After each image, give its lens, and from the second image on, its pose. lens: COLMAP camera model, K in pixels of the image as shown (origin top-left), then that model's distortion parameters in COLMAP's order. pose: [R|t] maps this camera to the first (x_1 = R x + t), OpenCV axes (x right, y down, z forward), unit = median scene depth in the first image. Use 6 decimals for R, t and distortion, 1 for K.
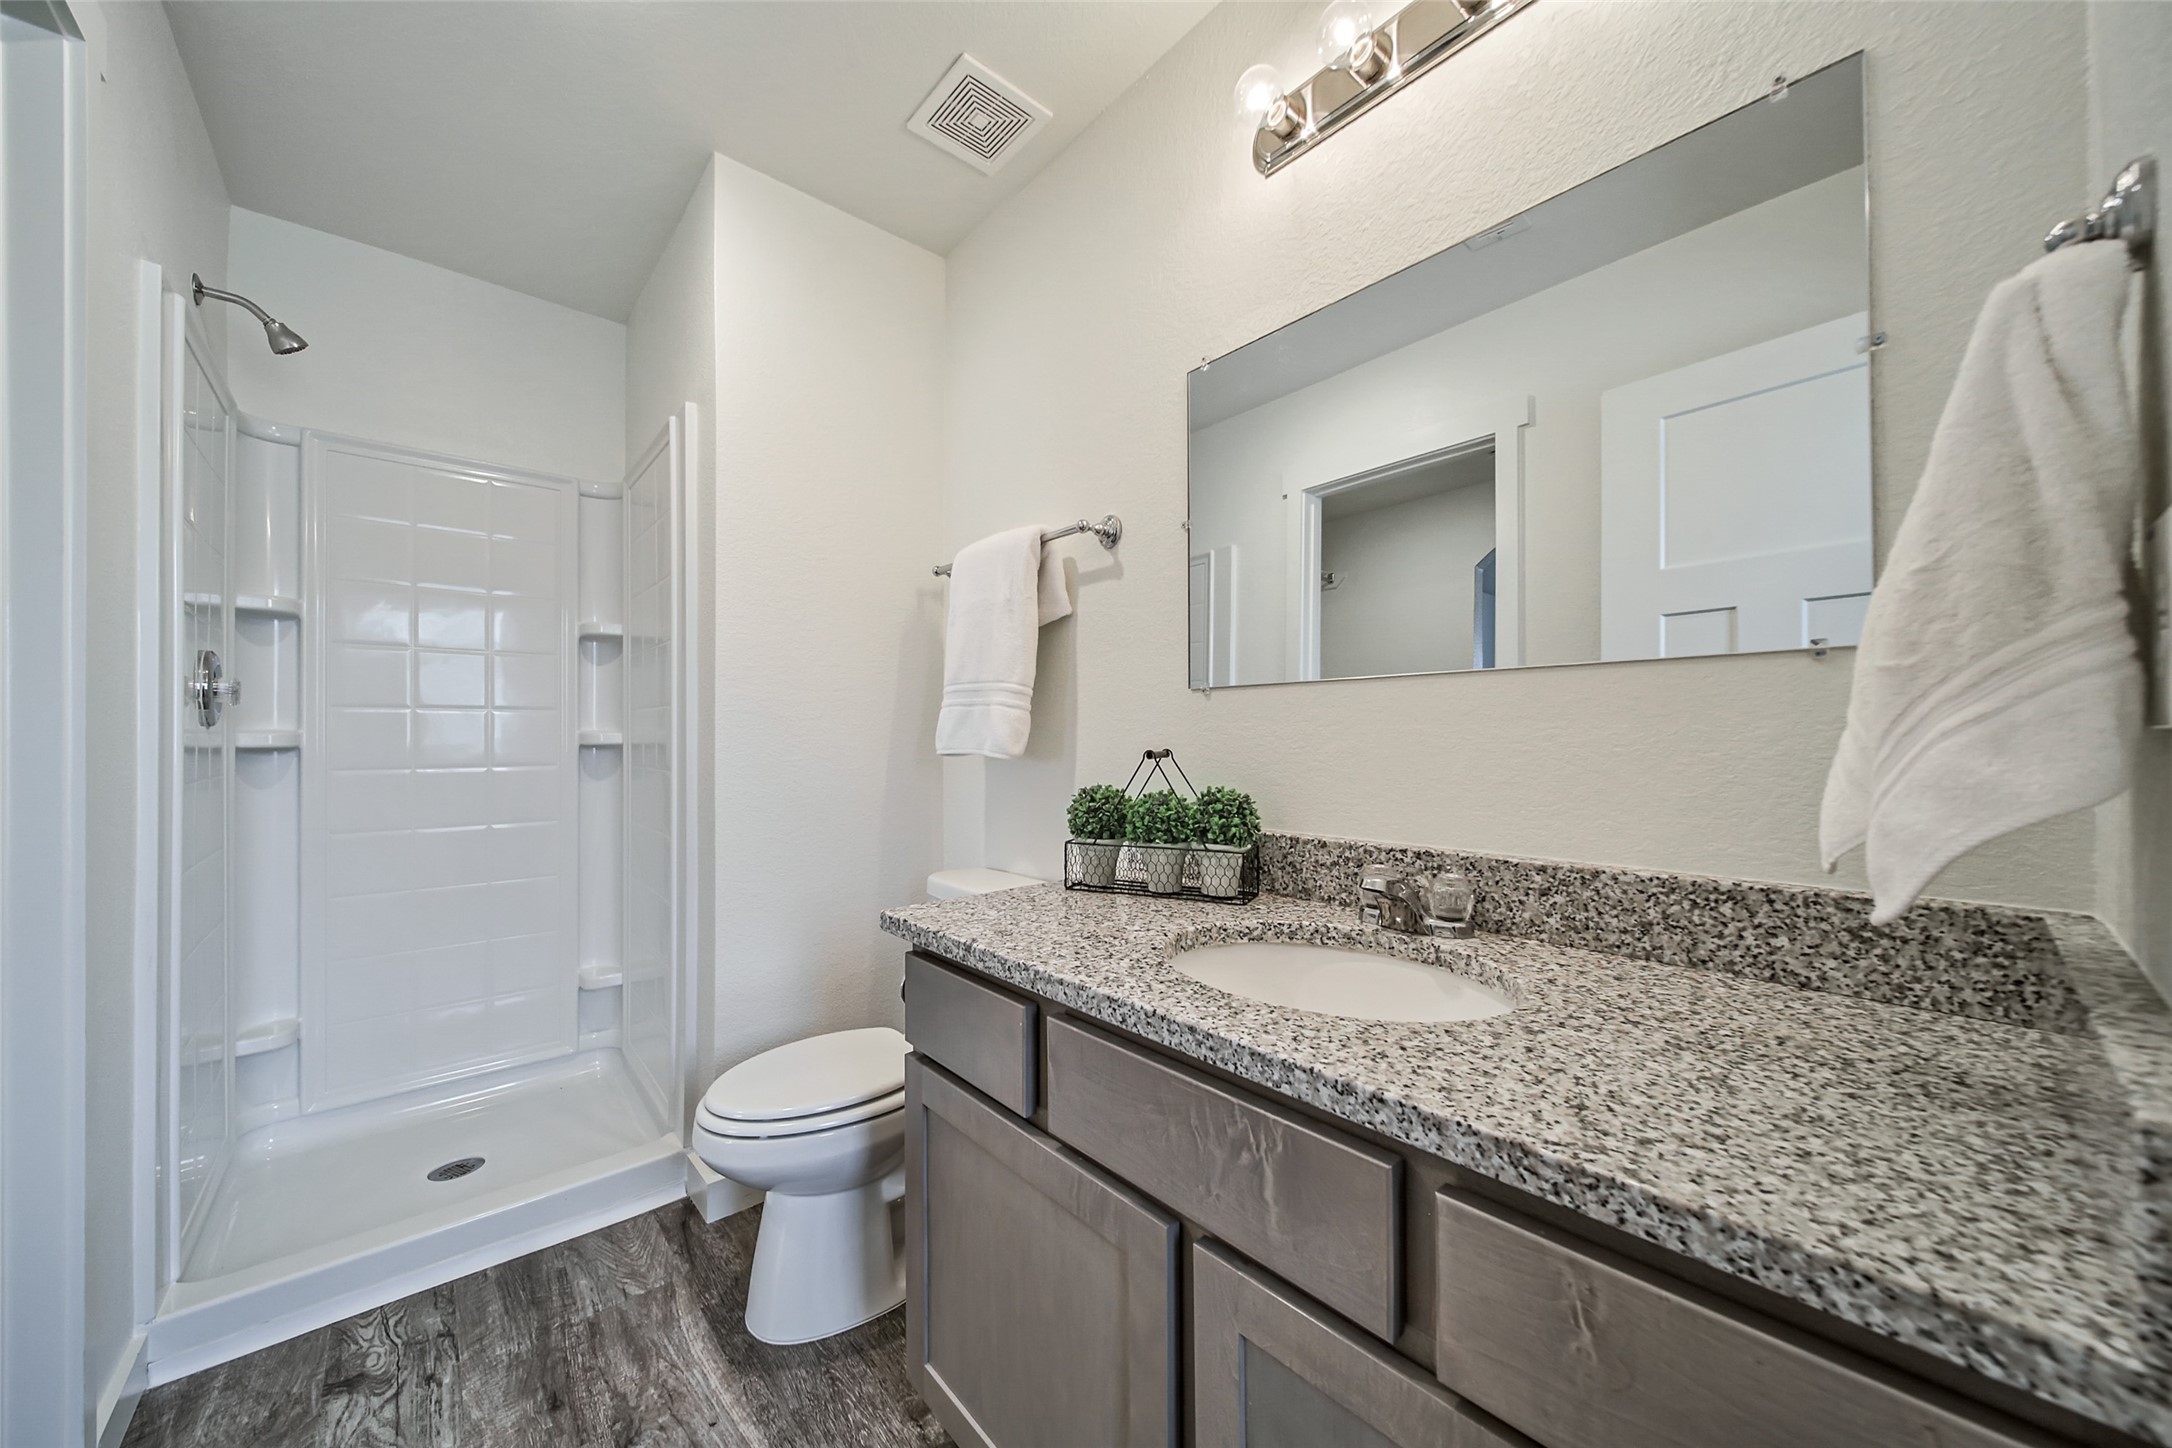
lens RADIAL K [[764.2, 0, 1081.2], [0, 764.2, 748.2], [0, 0, 1]] dist [-0.001543, -0.000131]
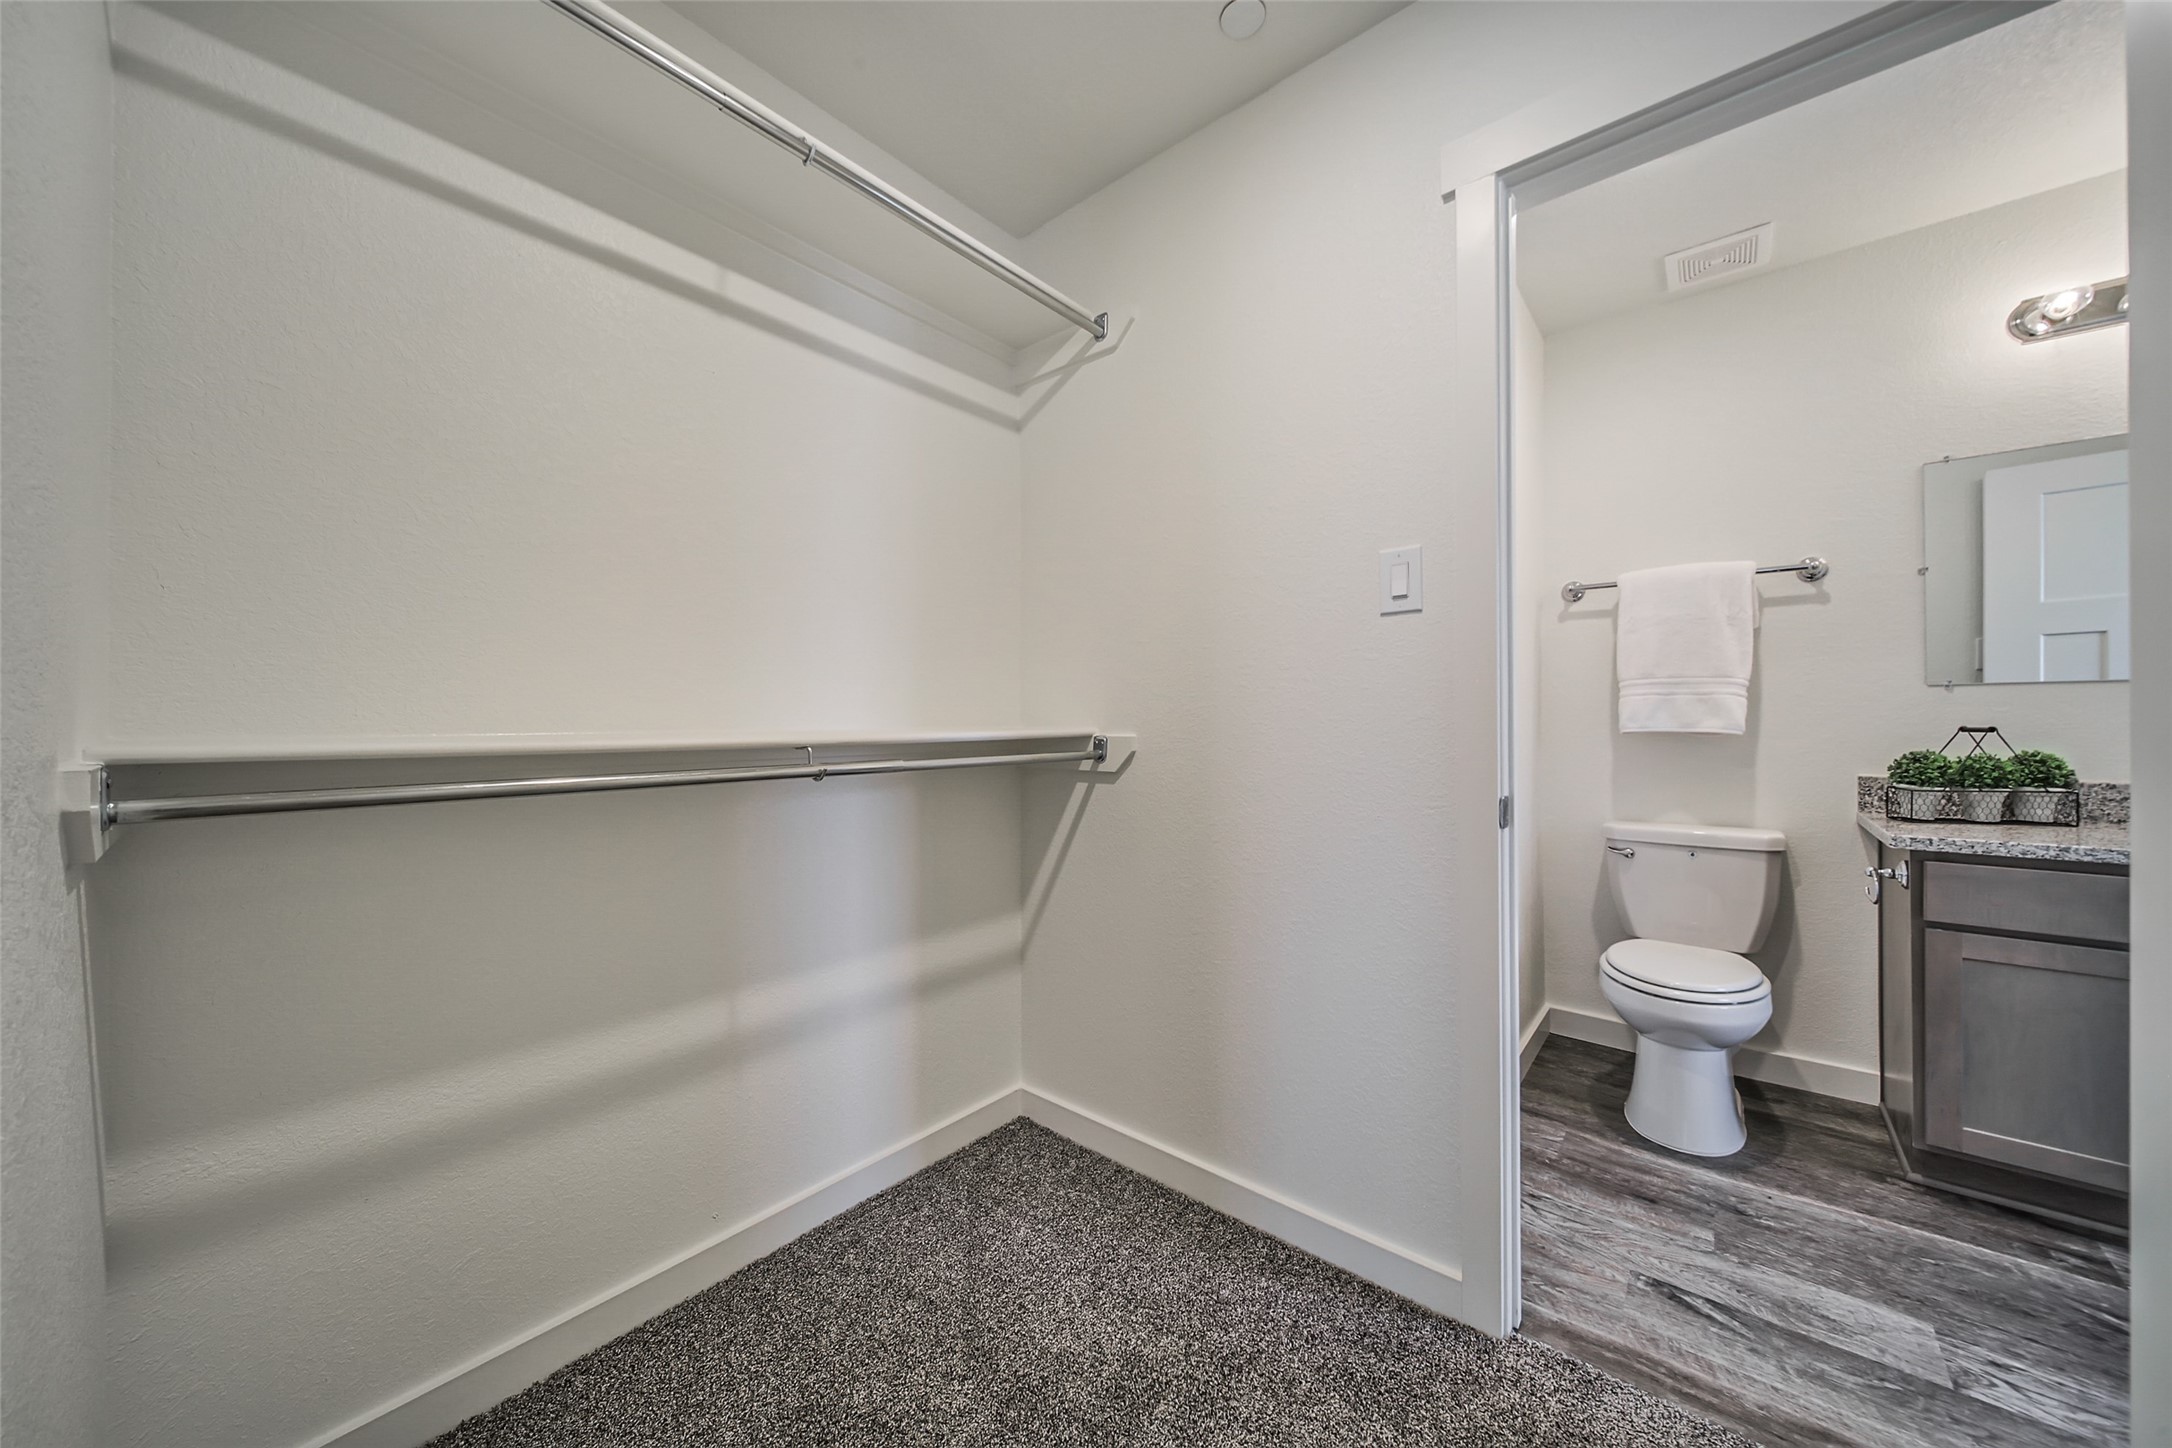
lens RADIAL K [[762.4, 0, 1086.5], [0, 762.4, 715.9], [0, 0, 1]] dist [0.000081, -0.000182]
pose [[0.987885, 0.003660, 0.155142, -1.830135], [-0.002116, 0.999947, -0.010119, 0.000381], [-0.155171, 0.009668, 0.987840, -0.203107]]
